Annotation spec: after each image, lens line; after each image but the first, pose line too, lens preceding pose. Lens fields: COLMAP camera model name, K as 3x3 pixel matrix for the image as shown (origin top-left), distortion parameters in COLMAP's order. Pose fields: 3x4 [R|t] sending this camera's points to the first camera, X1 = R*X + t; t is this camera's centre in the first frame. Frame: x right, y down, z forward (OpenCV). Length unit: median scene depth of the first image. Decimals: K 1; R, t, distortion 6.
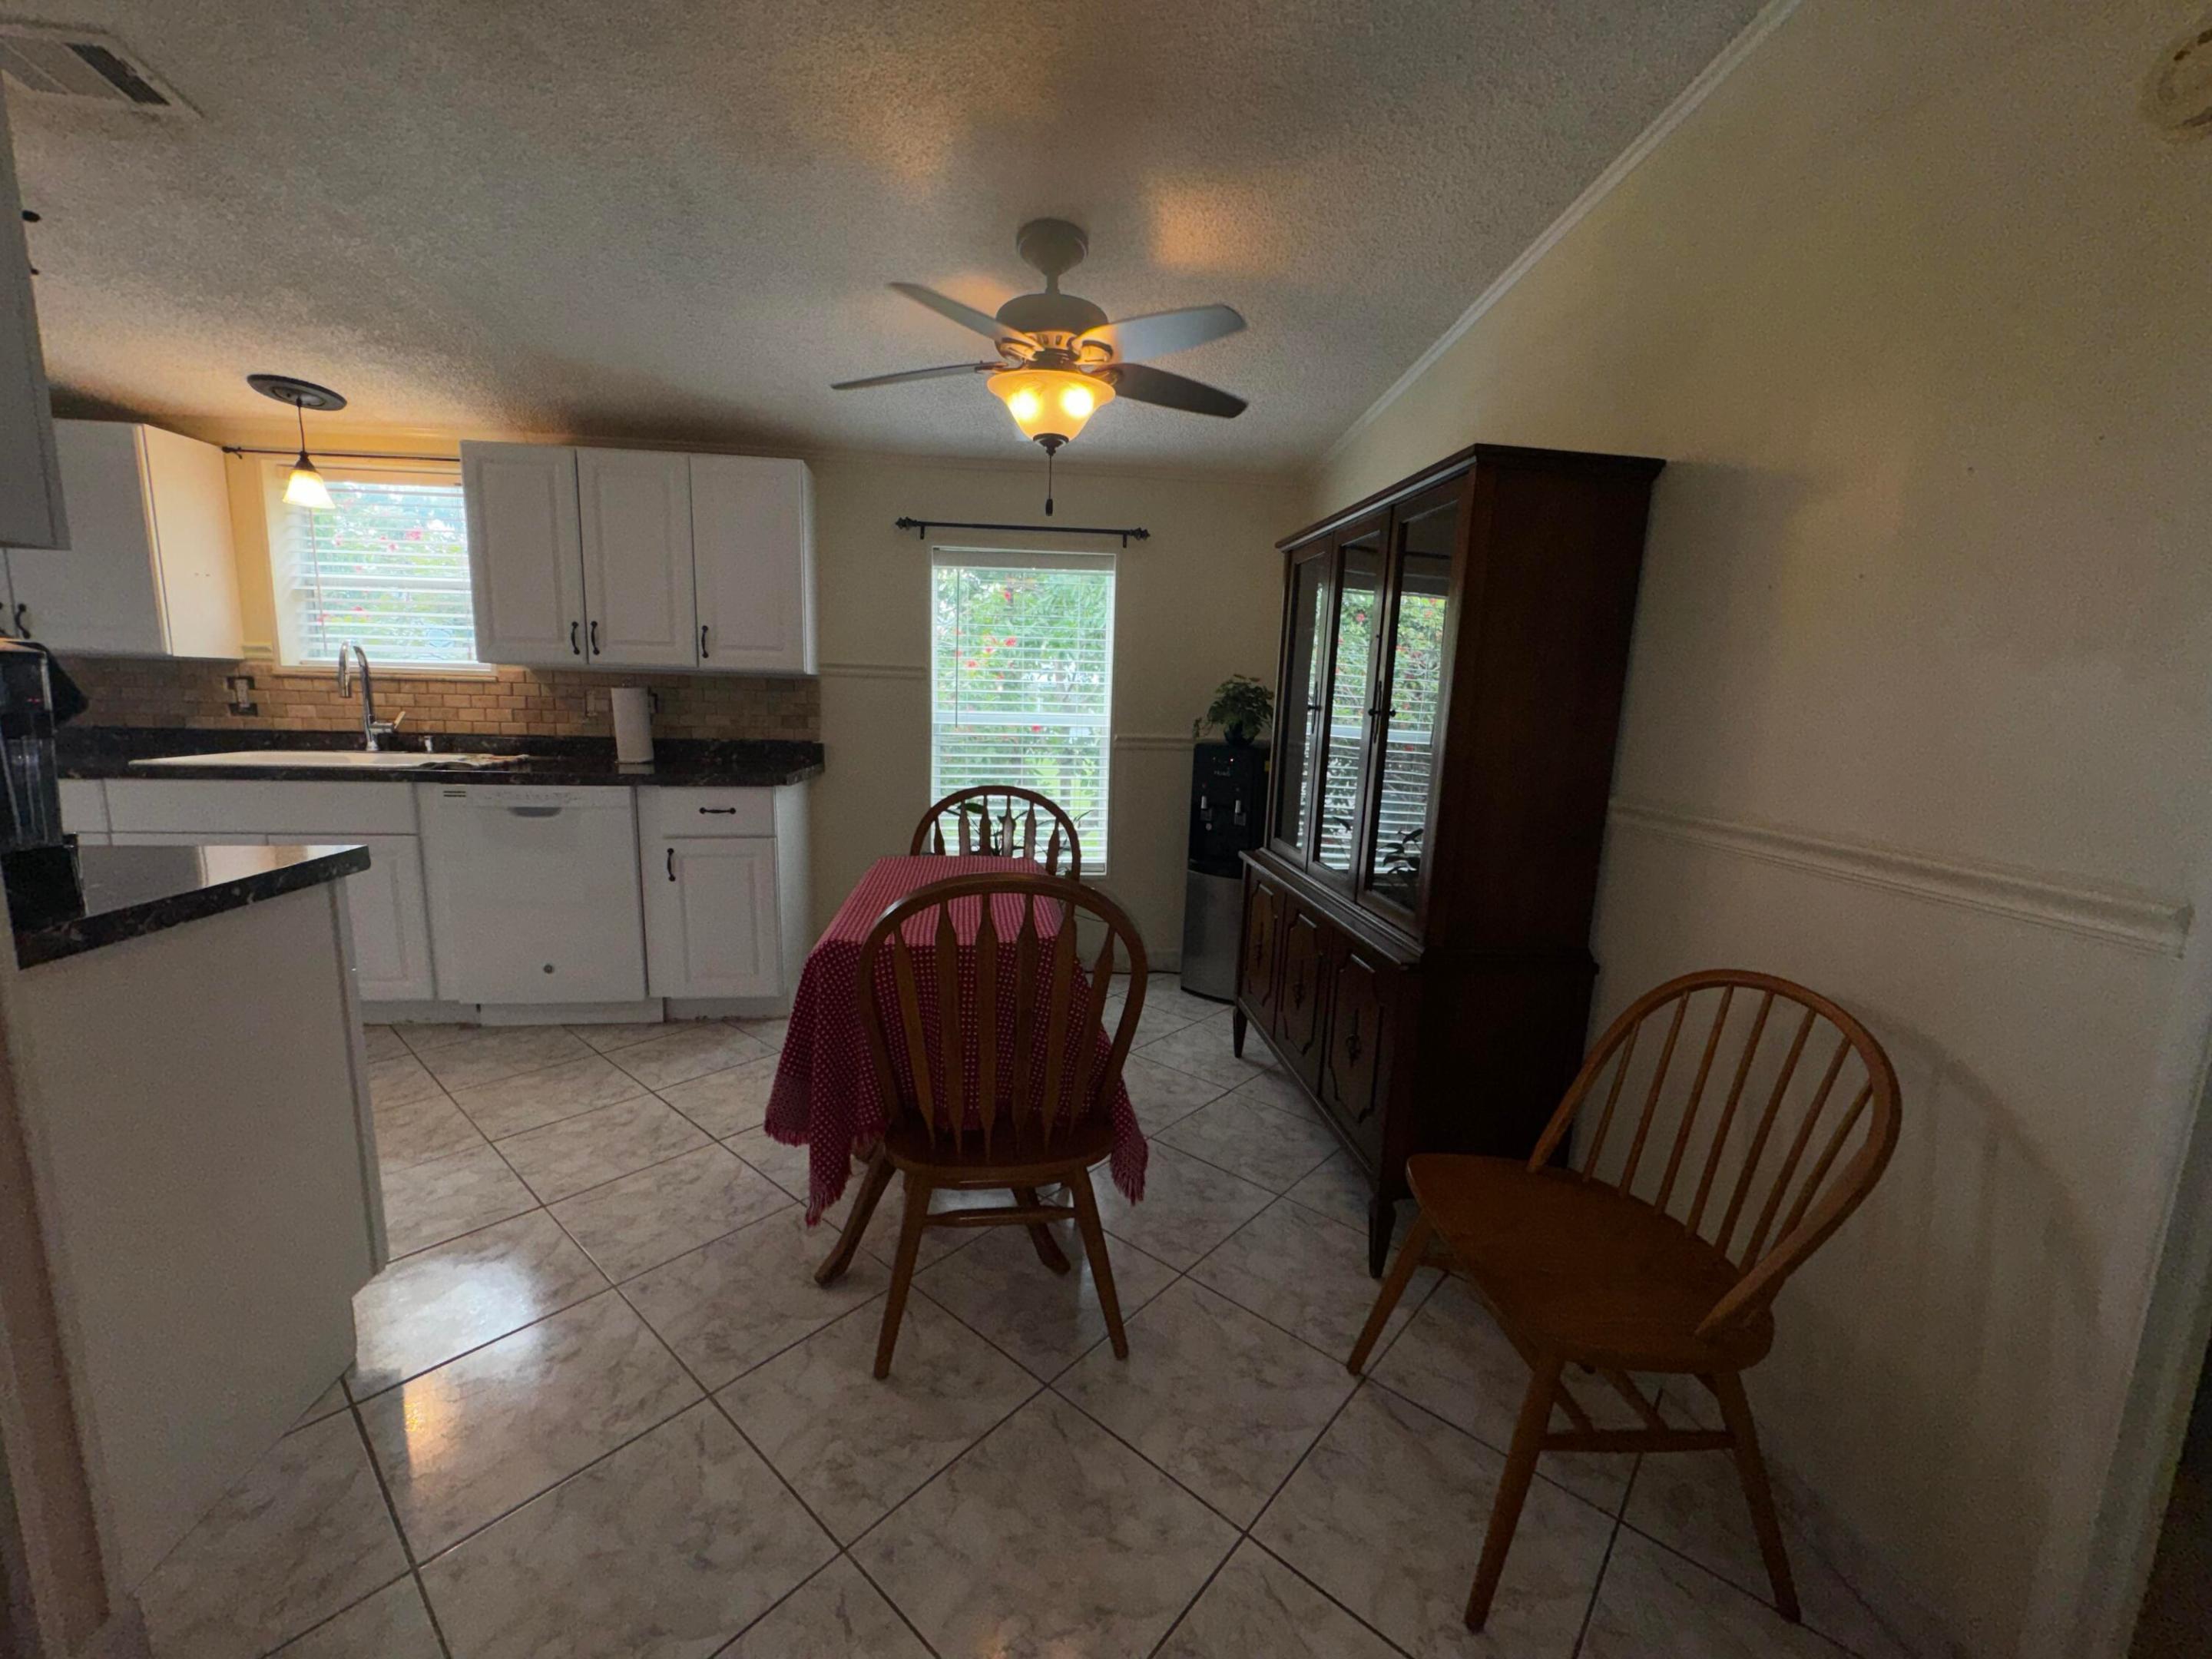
lens RADIAL K [[890.3, 0, 1101.0], [0, 890.3, 835.5], [0, 0, 1]] dist [-0.001972, 0.000041]
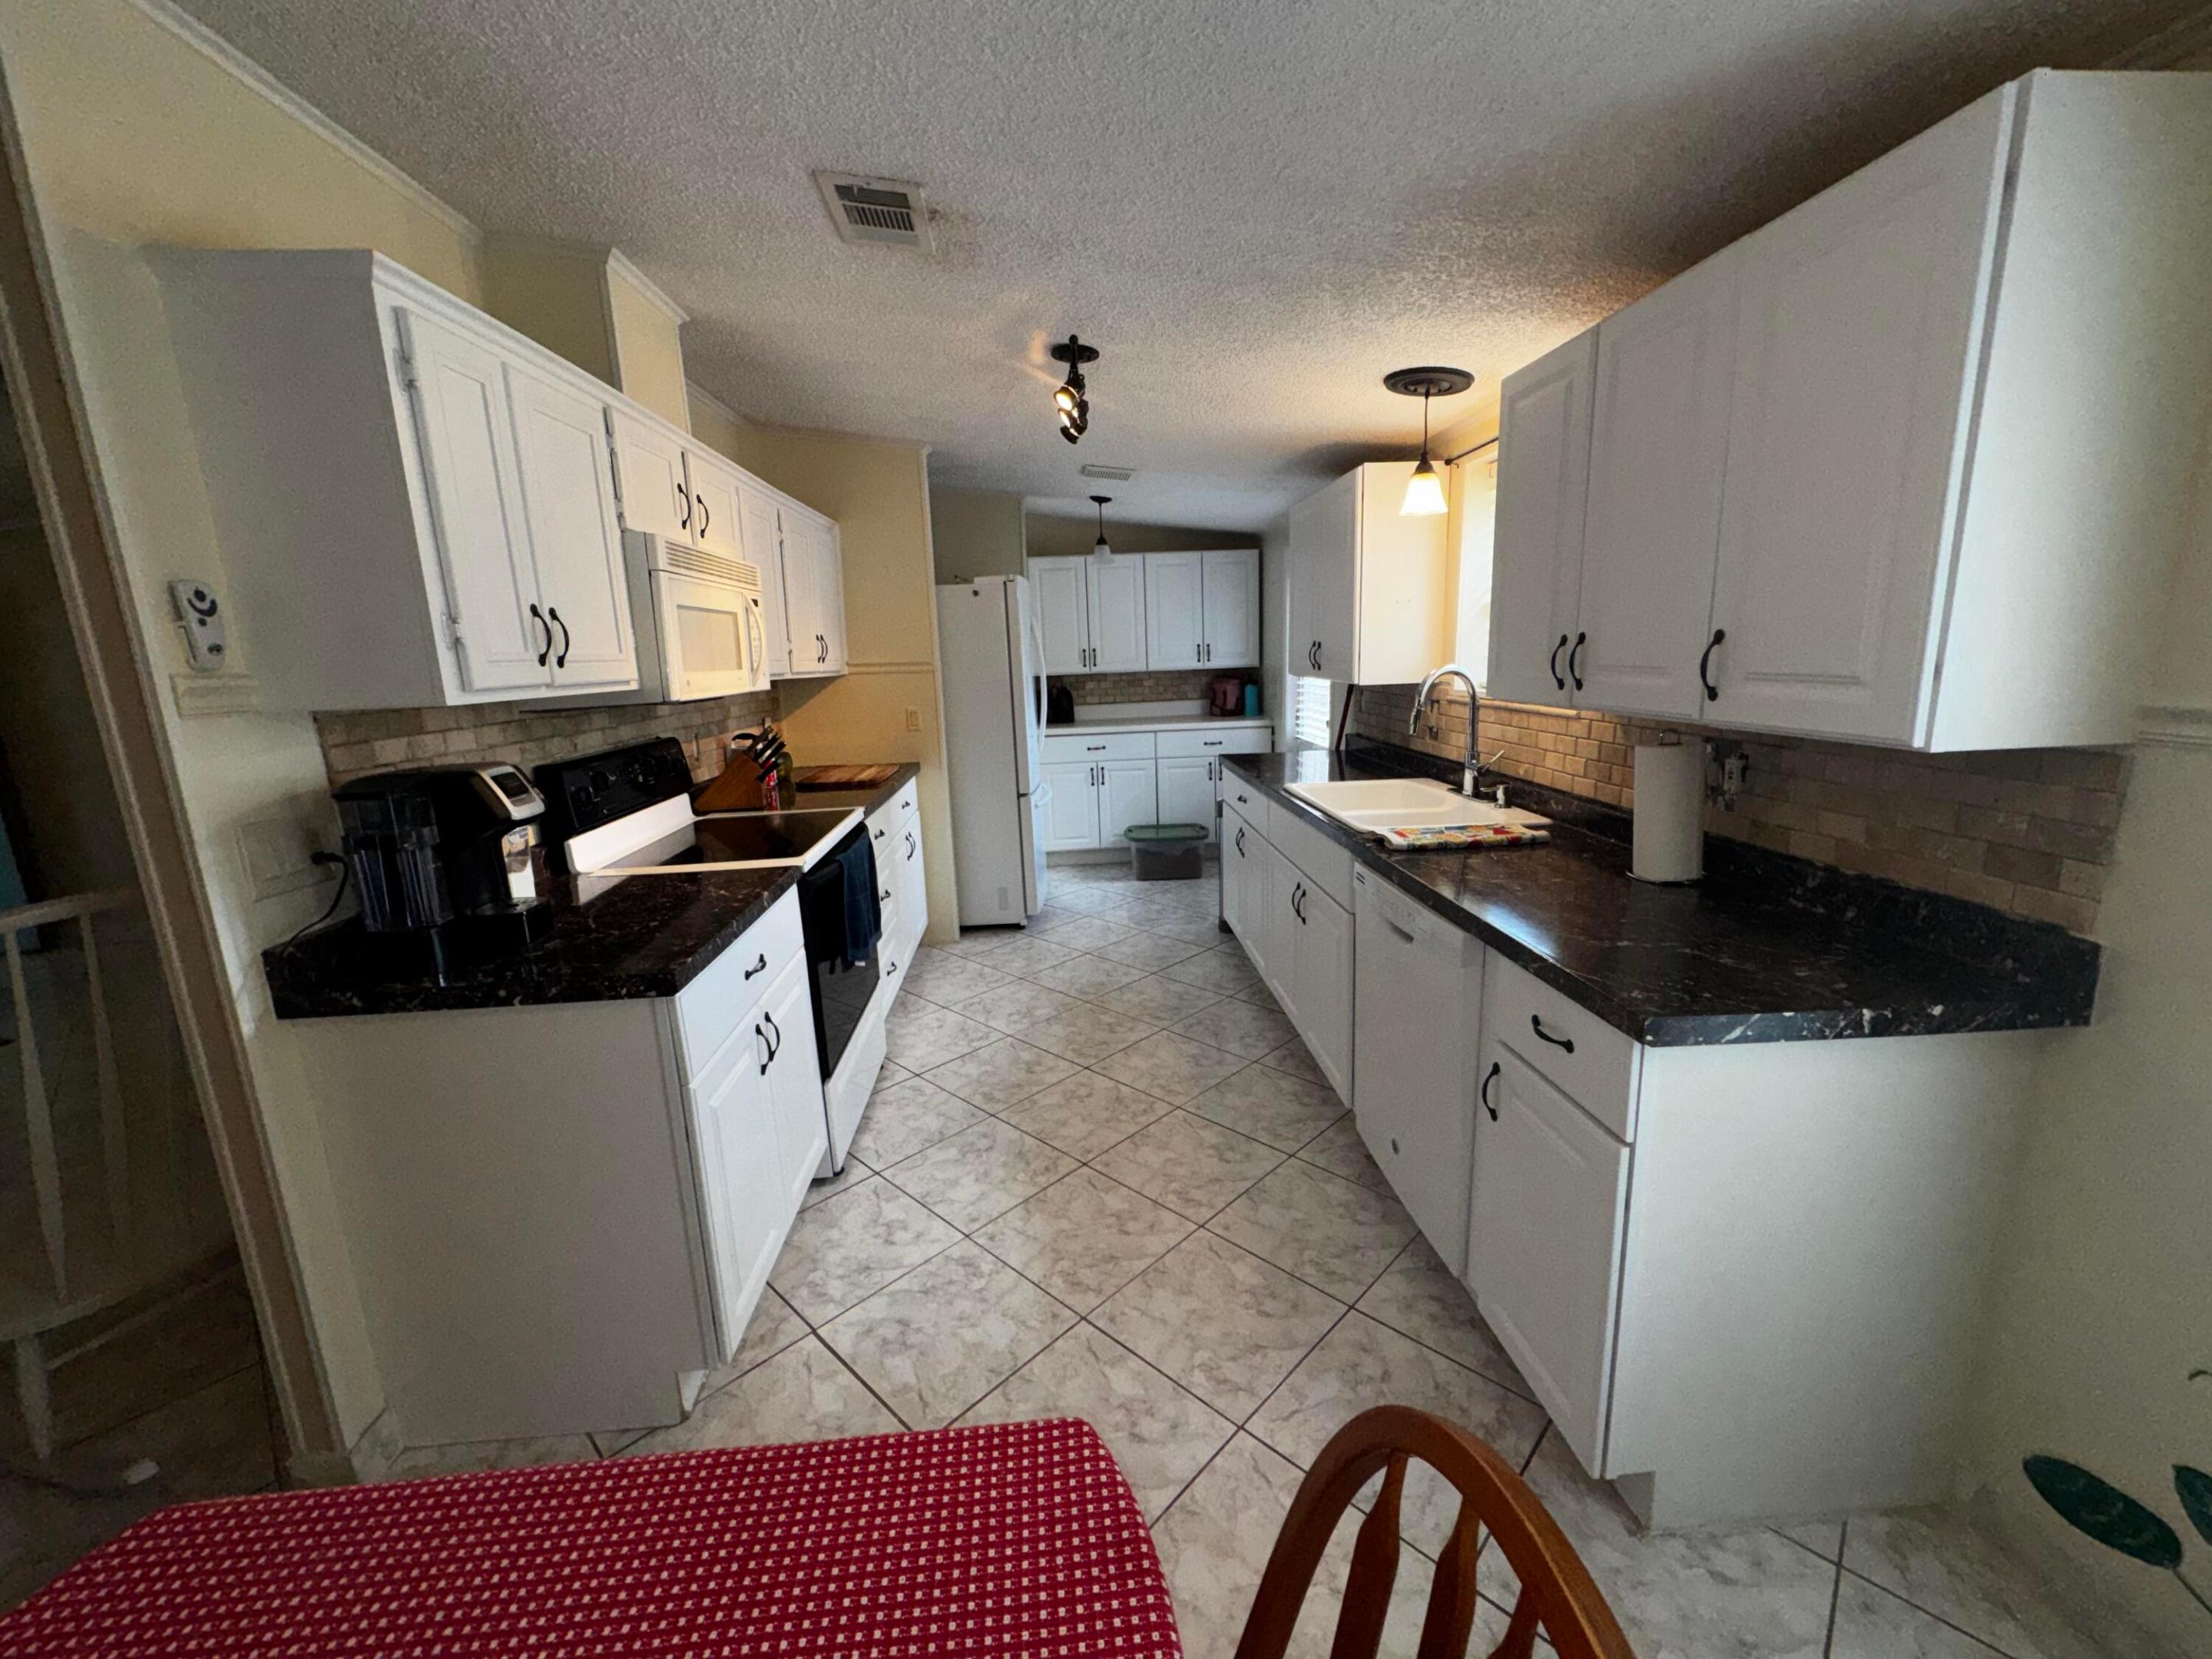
lens RADIAL K [[890.3, 0, 1112.7], [0, 890.3, 829.6], [0, 0, 1]] dist [-0.001972, 0.000041]
pose [[-0.041486, 0.178431, -0.983077, 0.026310], [-0.128719, 0.974771, 0.182355, -0.169835], [0.990813, 0.134106, -0.017472, 0.675660]]
